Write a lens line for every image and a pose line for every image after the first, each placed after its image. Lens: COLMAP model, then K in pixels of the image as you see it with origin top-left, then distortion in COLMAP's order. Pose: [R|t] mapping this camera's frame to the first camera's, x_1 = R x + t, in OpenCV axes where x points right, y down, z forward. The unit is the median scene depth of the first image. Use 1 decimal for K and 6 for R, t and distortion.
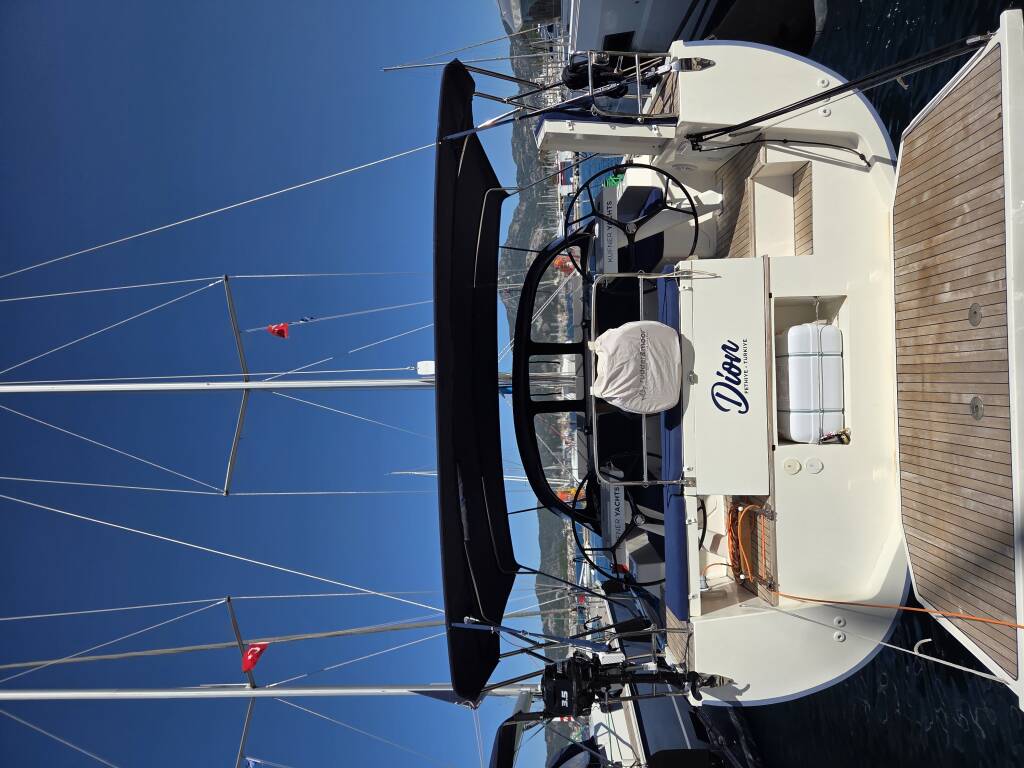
lens RADIAL K [[685.0, 0, 501.0], [0, 685.0, 379.1], [0, 0, 1]] dist [0.052181, -0.022084]
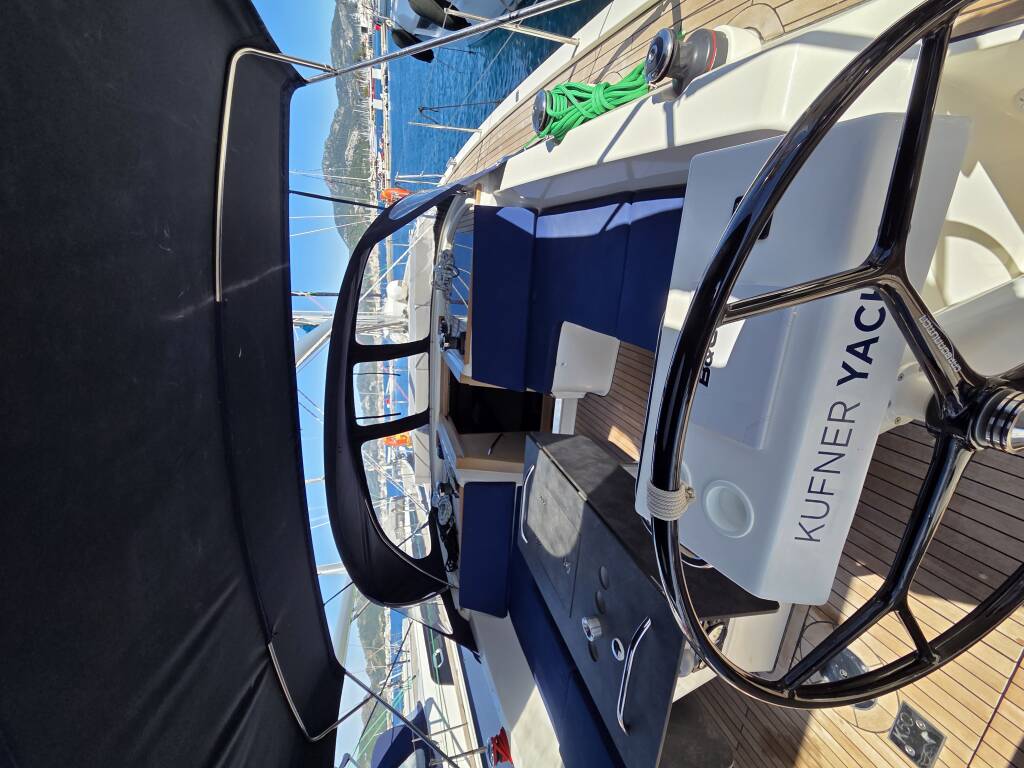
lens RADIAL K [[419.6, 0, 516.2], [0, 419.6, 382.1], [0, 0, 1]] dist [0.009267, -0.002367]
pose [[0.915637, -0.026211, 0.401150, 0.042794], [-0.092227, 0.957560, 0.273080, -0.299685], [-0.391283, -0.287039, 0.874361, 1.165750]]
